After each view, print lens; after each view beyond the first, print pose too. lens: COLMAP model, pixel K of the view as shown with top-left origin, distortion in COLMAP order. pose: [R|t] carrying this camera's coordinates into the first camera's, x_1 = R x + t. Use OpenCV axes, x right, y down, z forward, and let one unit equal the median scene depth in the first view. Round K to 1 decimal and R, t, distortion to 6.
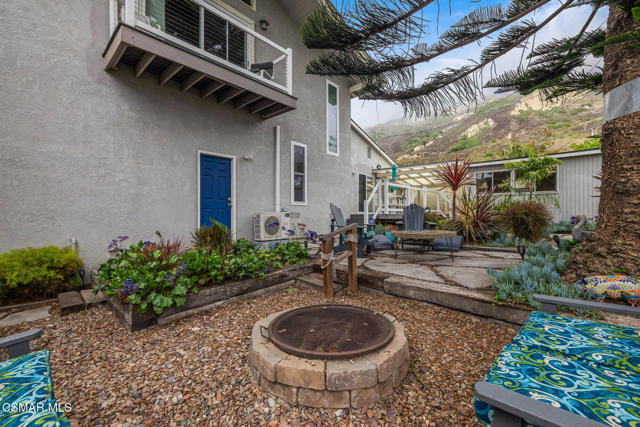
lens RADIAL K [[270.2, 0, 320.0], [0, 270.2, 213.5], [0, 0, 1]] dist [0.001706, 0.000115]
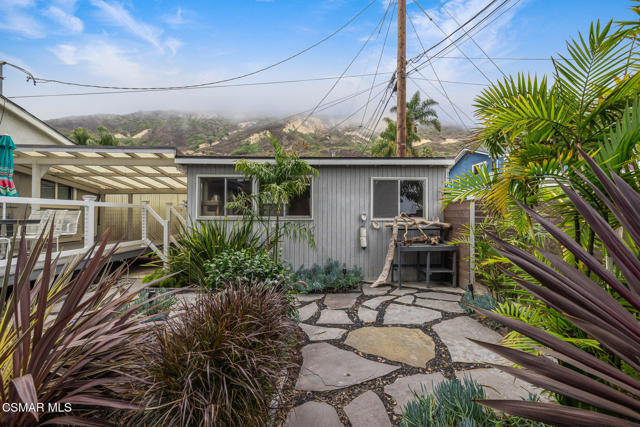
lens RADIAL K [[268.0, 0, 320.0], [0, 268.0, 213.5], [0, 0, 1]] dist [-0.000302, 0.000008]
pose [[0.731109, 0.005173, 0.682241, 0.949330], [-0.007064, 0.999975, -0.000013, -0.190070], [-0.682224, -0.004810, 0.731128, 1.082493]]
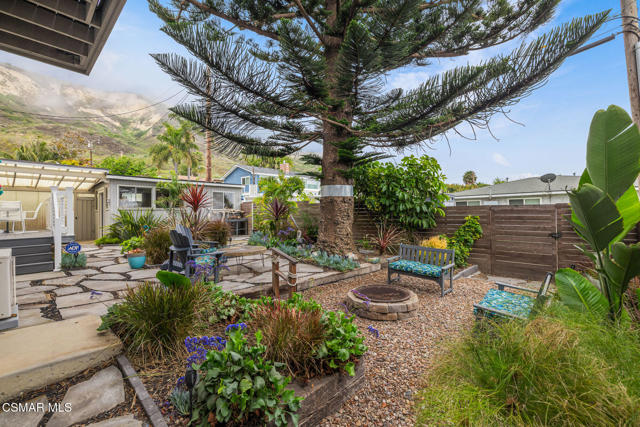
lens RADIAL K [[275.8, 0, 320.5], [0, 275.8, 211.2], [0, 0, 1]] dist [0.000610, -0.000030]
pose [[-0.002495, 0.011425, 0.999932, -1.009702], [0.006817, 0.999912, -0.011408, -0.102771], [-0.999974, 0.006788, -0.002573, 0.686581]]
